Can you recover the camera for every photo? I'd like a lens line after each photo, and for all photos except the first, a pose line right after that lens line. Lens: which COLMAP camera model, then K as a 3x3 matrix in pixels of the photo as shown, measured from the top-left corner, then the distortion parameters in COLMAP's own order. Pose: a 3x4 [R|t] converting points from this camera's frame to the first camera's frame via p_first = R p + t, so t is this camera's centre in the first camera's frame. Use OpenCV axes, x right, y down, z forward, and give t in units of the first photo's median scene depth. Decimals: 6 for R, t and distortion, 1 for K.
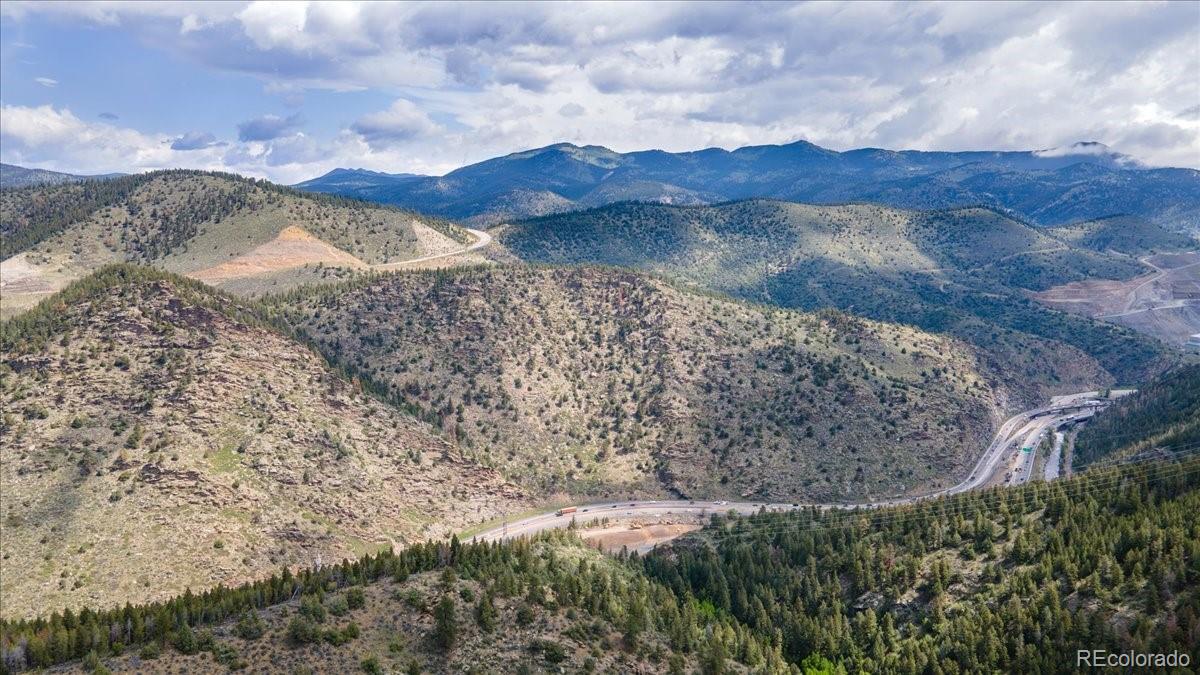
lens RADIAL K [[870.7, 0, 590.5], [0, 870.7, 335.2], [0, 0, 1]] dist [0.031913, 0.024610]
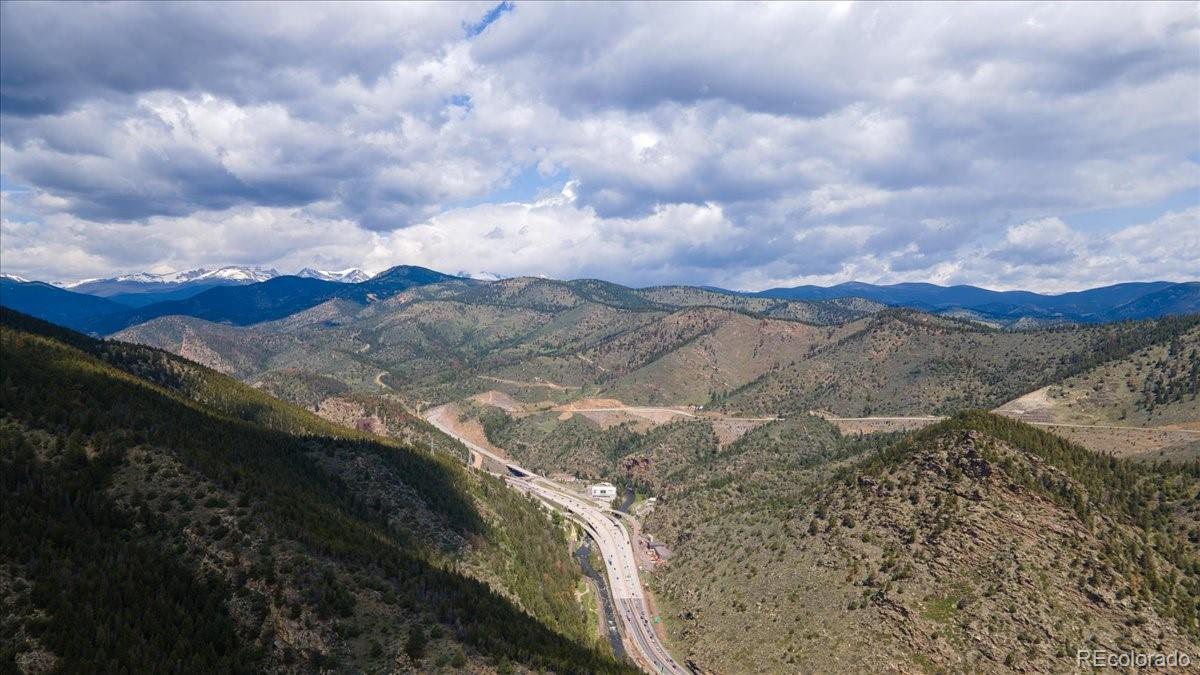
lens RADIAL K [[870.7, 0, 594.1], [0, 870.7, 332.9], [0, 0, 1]] dist [0.031913, 0.024610]
pose [[0.291691, 0.032013, -0.955977, 0.433500], [-0.152707, 0.988179, -0.013503, -0.101716], [0.944244, 0.149923, 0.293132, 0.236744]]
